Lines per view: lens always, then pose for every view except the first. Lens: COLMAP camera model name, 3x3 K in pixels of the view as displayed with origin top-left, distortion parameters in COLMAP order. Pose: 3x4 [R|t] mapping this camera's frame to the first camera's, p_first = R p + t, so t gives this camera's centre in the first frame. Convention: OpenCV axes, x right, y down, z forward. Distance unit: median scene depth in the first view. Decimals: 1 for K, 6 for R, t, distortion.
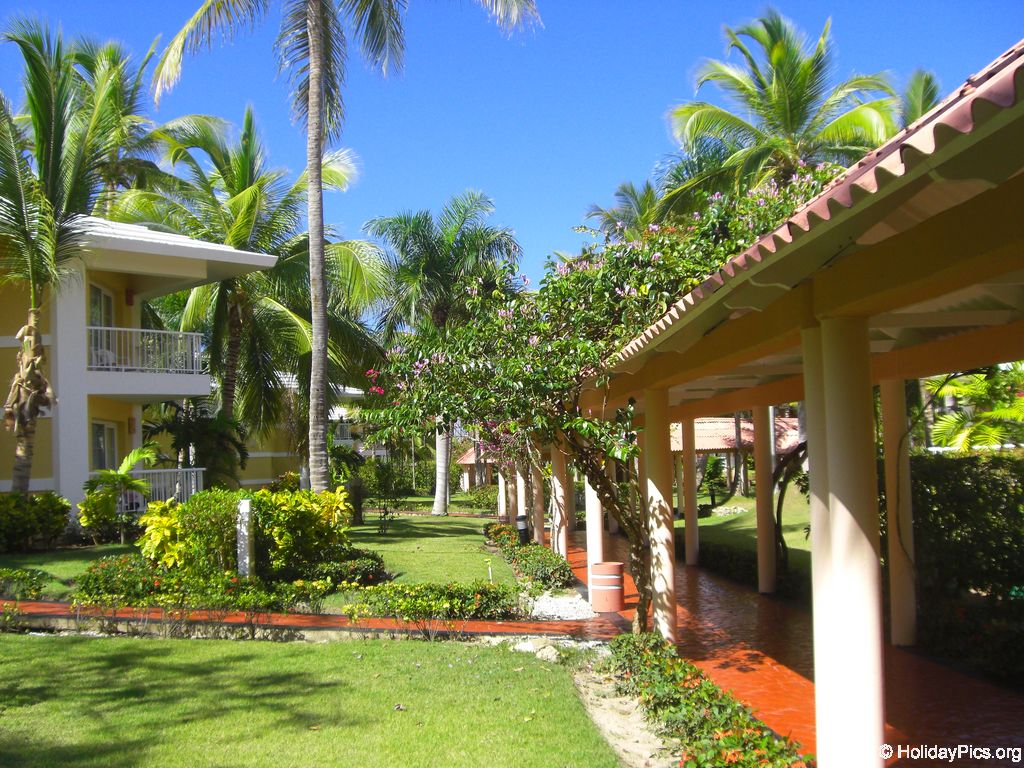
lens RADIAL K [[1134.2, 0, 480.1], [0, 1134.2, 383.8], [0, 0, 1]] dist [-0.180571, 0.210389]
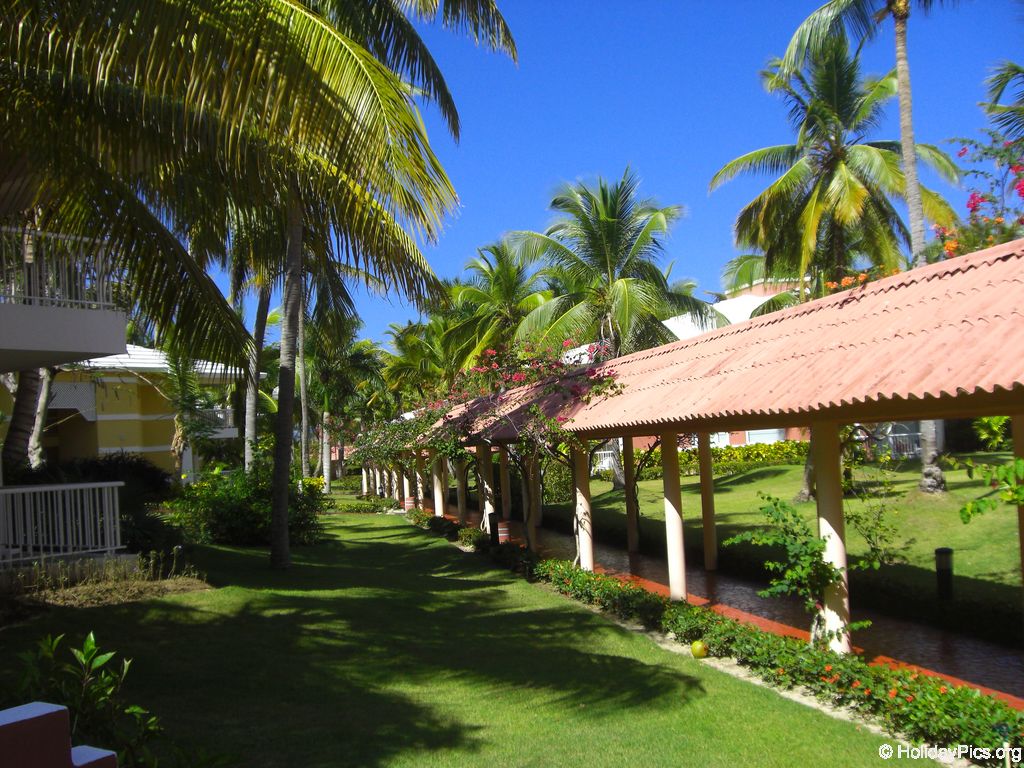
lens RADIAL K [[1134.2, 0, 480.1], [0, 1134.2, 383.8], [0, 0, 1]] dist [-0.180571, 0.210389]
pose [[0.990088, -0.013377, 0.139808, -0.132692], [0.012036, 0.999873, 0.010431, -0.190211], [-0.139930, -0.008645, 0.990124, -2.139481]]
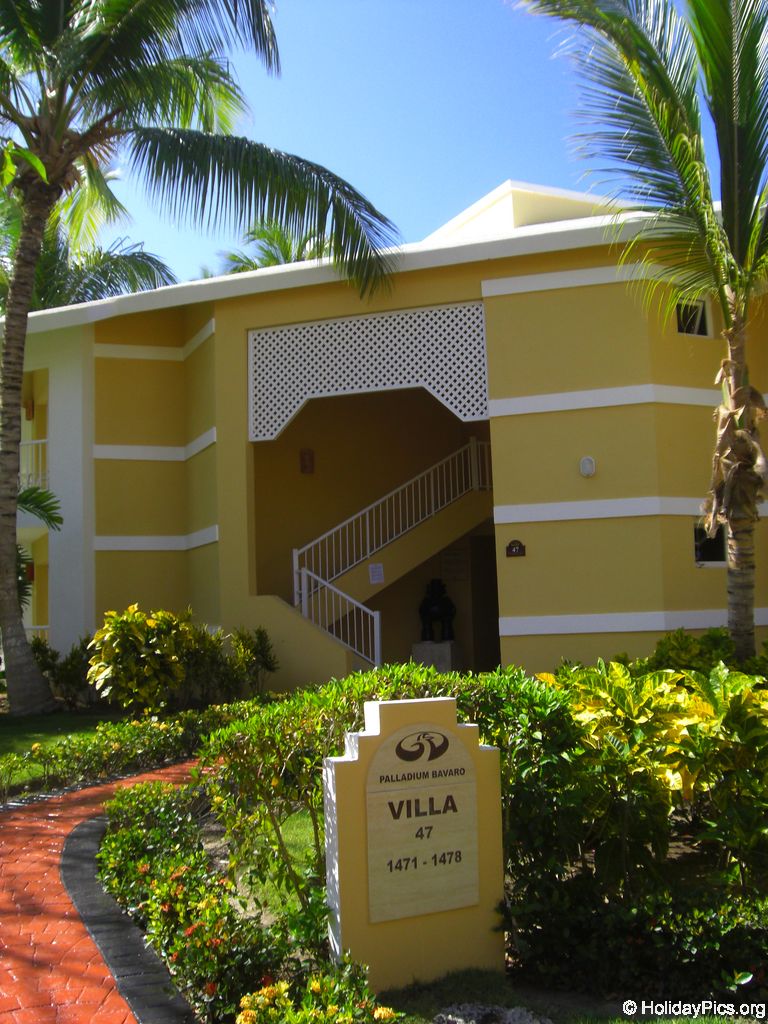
lens RADIAL K [[1144.5, 0, 386.9], [0, 1144.5, 513.2], [0, 0, 1]] dist [-0.214587, 0.270236]
pose [[0.381468, -0.056004, -0.922684, 0.131594], [0.082184, 0.996265, -0.026492, 0.046717], [0.920721, -0.065724, 0.384646, 0.796972]]
